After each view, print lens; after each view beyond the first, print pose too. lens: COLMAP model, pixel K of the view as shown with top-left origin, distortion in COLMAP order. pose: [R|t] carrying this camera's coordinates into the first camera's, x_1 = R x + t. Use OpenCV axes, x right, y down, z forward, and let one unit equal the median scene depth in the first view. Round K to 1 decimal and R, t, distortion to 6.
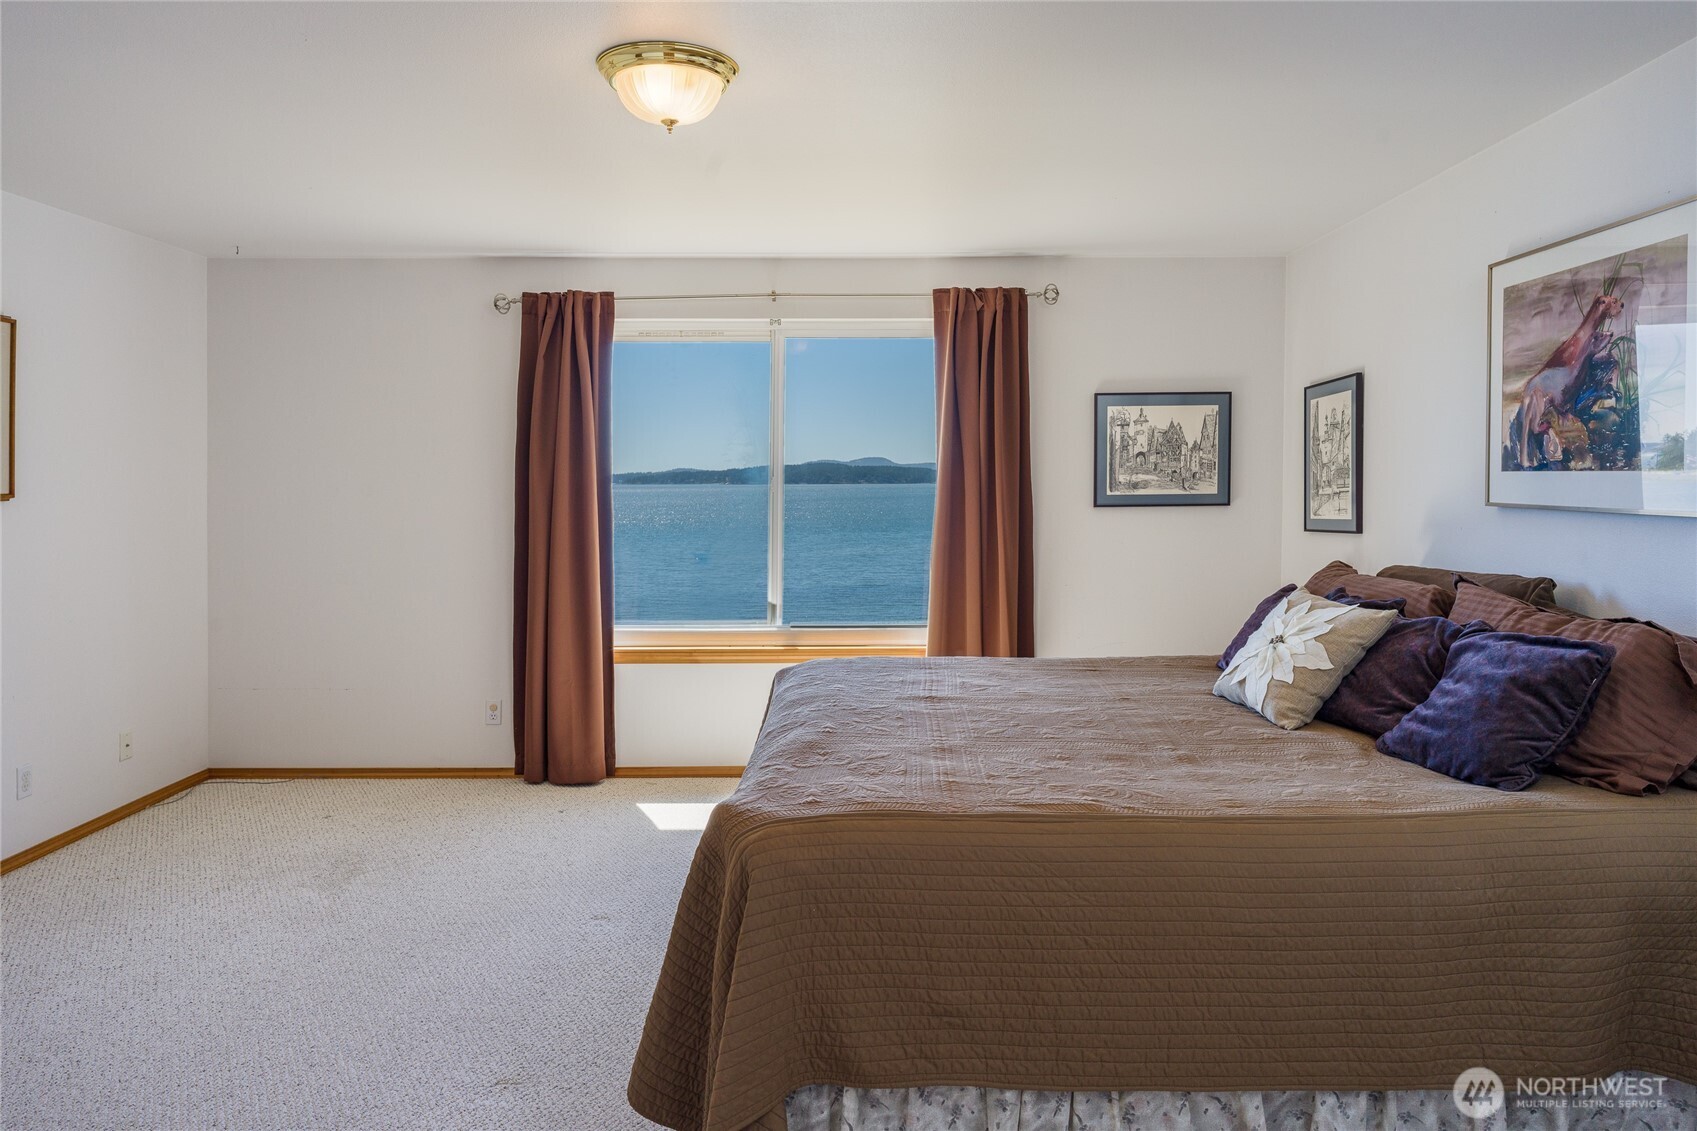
lens RADIAL K [[1090.5, 0, 848.5], [0, 1090.5, 565.5], [0, 0, 1]] dist [-0.001371, -0.000859]
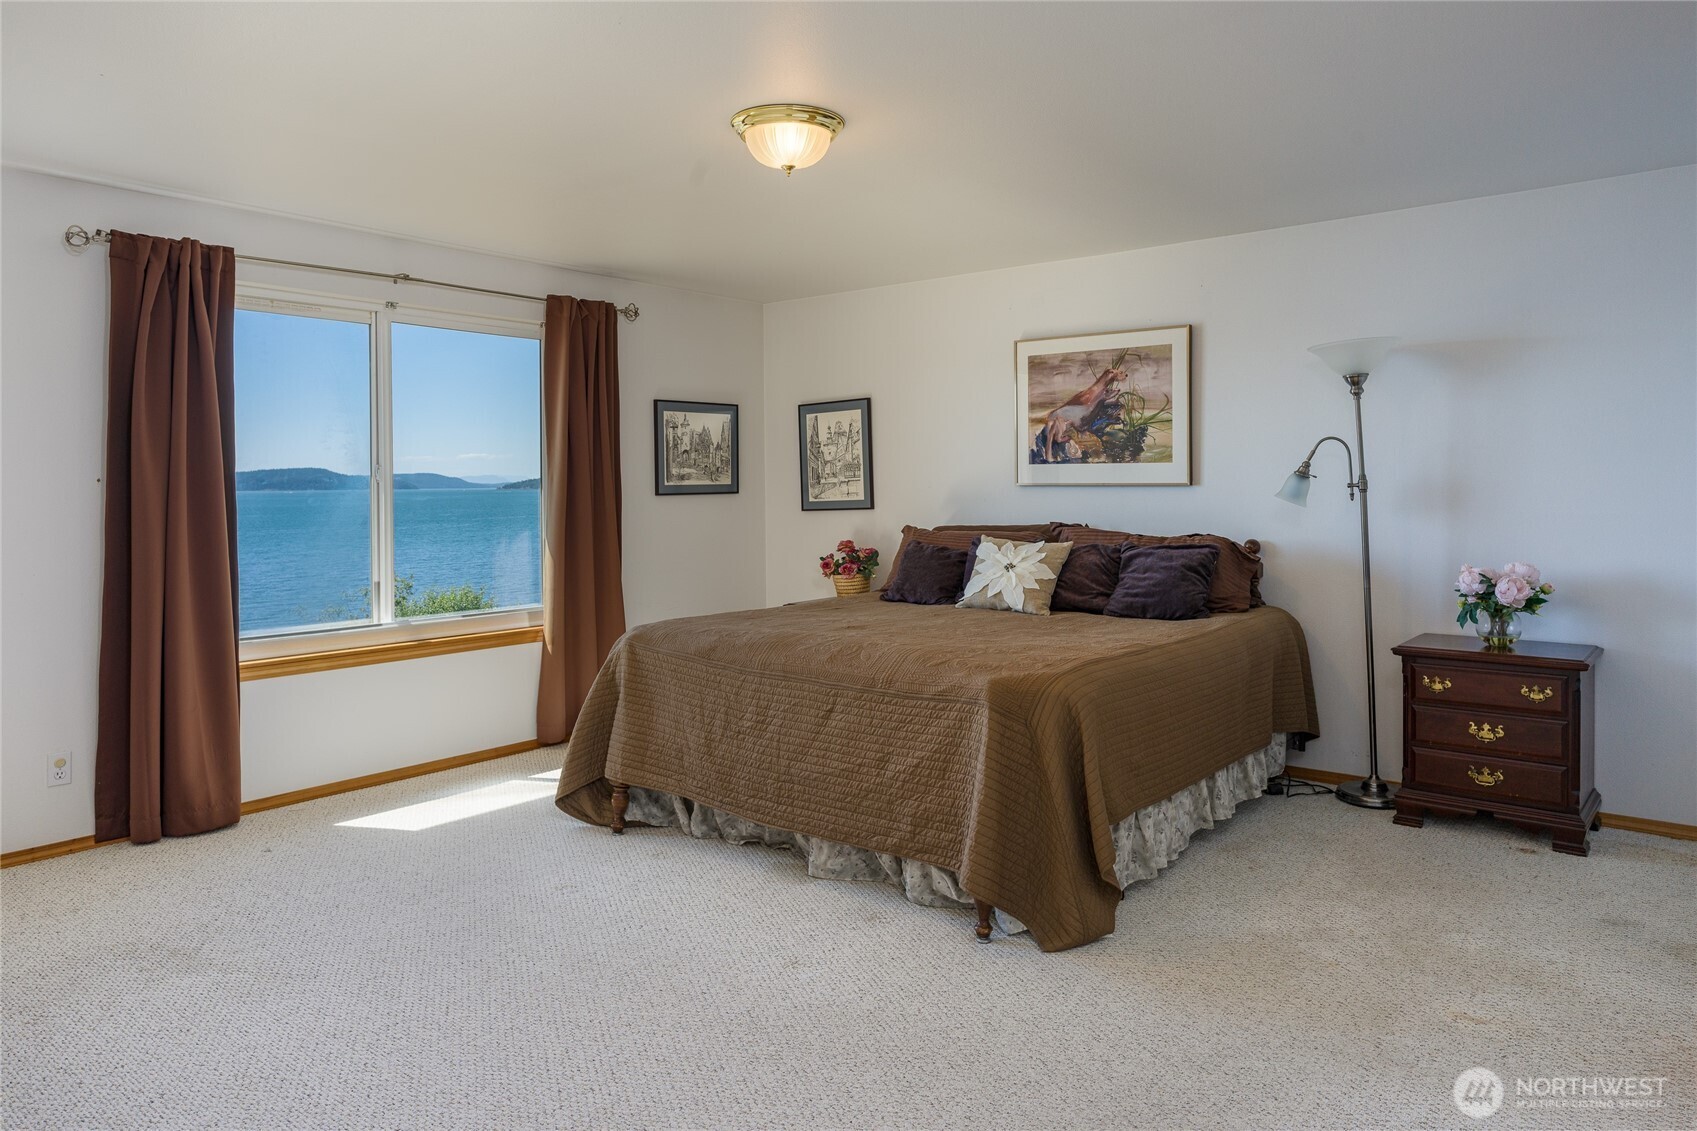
lens RADIAL K [[1071.6, 0, 848.5], [0, 1071.6, 565.5], [0, 0, 1]] dist [-0.002561, -0.001594]
pose [[0.648231, -0.057325, 0.759283, -0.840814], [0.062498, 0.997803, 0.021976, 0.015784], [-0.758874, 0.033208, 0.650390, 0.136414]]
